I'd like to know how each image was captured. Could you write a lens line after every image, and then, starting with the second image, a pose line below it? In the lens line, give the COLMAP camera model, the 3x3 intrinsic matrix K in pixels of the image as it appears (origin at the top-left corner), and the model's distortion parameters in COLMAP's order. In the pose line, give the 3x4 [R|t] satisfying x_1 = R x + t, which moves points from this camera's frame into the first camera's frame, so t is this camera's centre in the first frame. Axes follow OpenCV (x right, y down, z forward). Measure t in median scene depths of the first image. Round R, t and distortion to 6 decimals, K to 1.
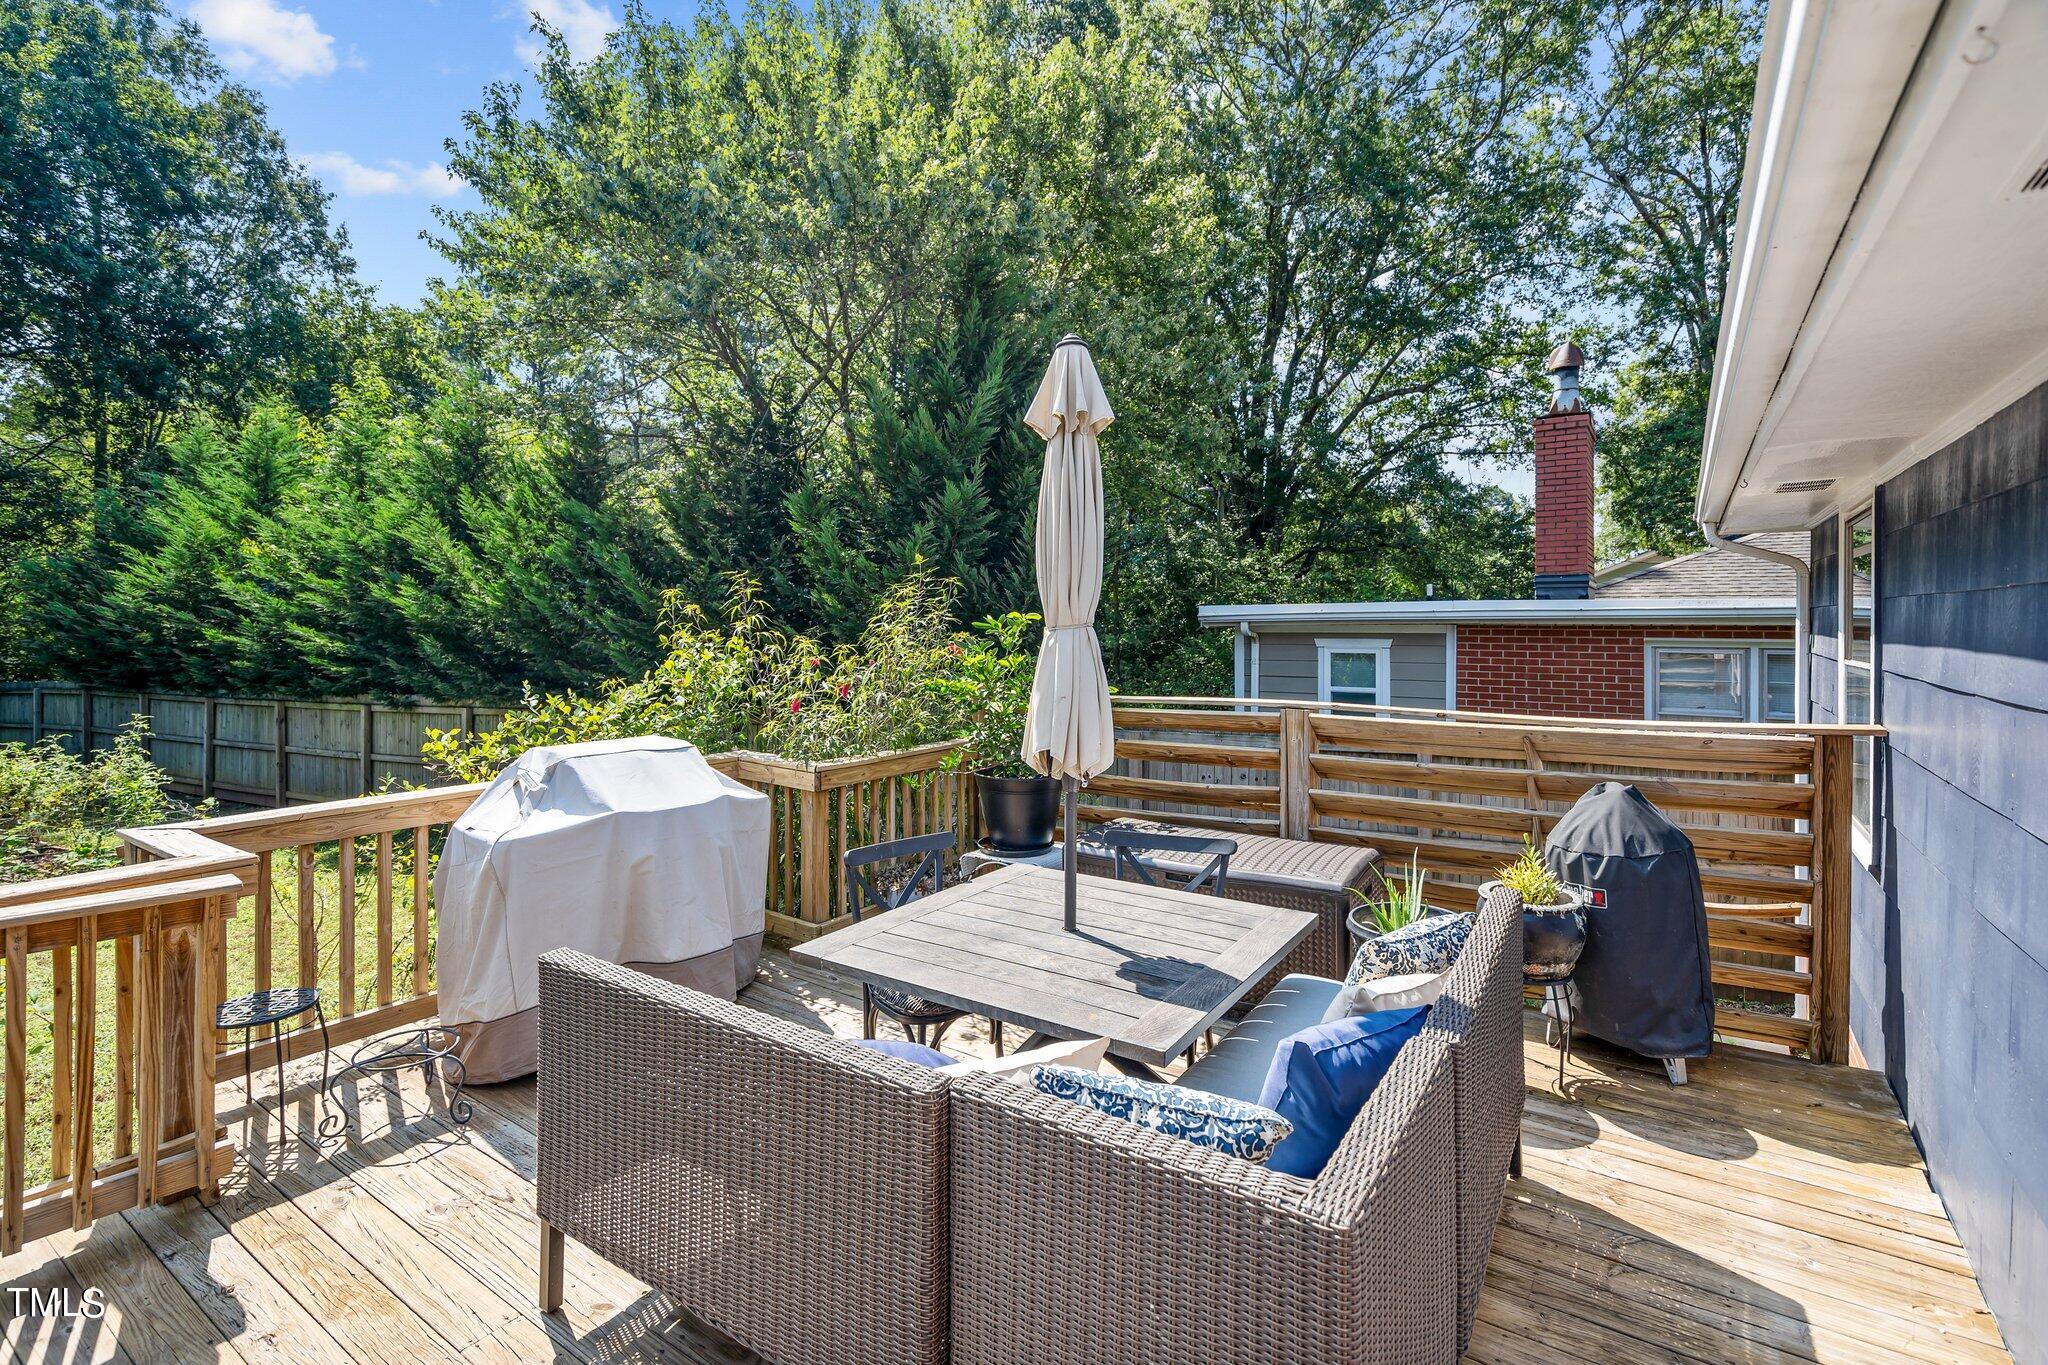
lens RADIAL K [[945.2, 0, 989.3], [0, 945.2, 642.5], [0, 0, 1]] dist [-0.004856, 0.001787]
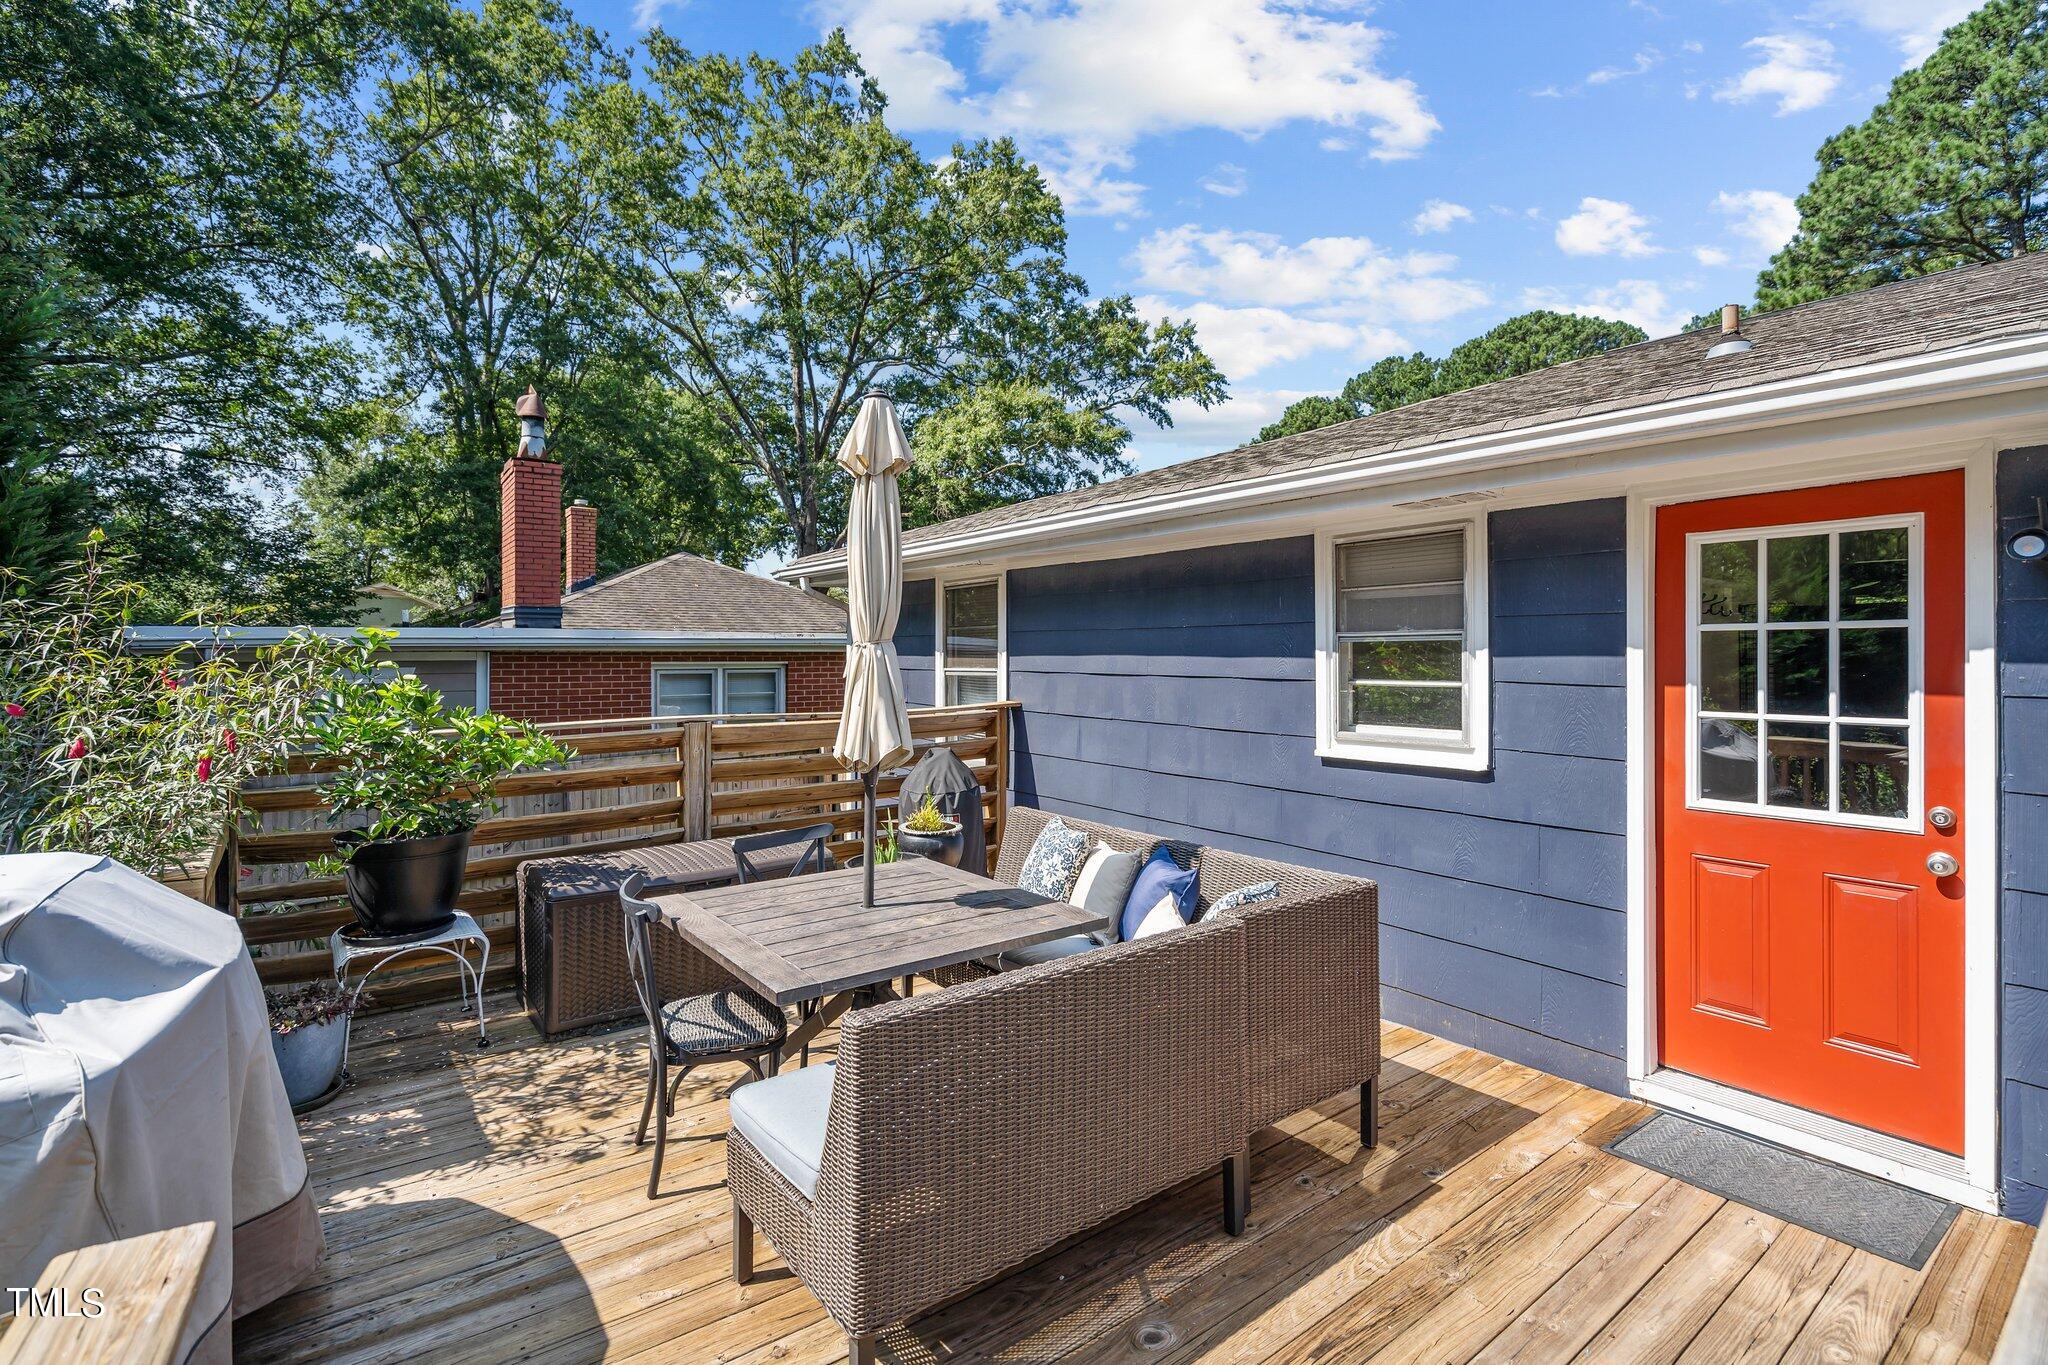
lens RADIAL K [[945.2, 0, 1018.2], [0, 945.2, 661.1], [0, 0, 1]] dist [-0.004856, 0.001787]
pose [[0.299973, -0.003580, 0.953941, -0.620323], [0.015806, 0.999874, -0.001218, 0.005669], [-0.953817, 0.015443, 0.299992, 0.308045]]
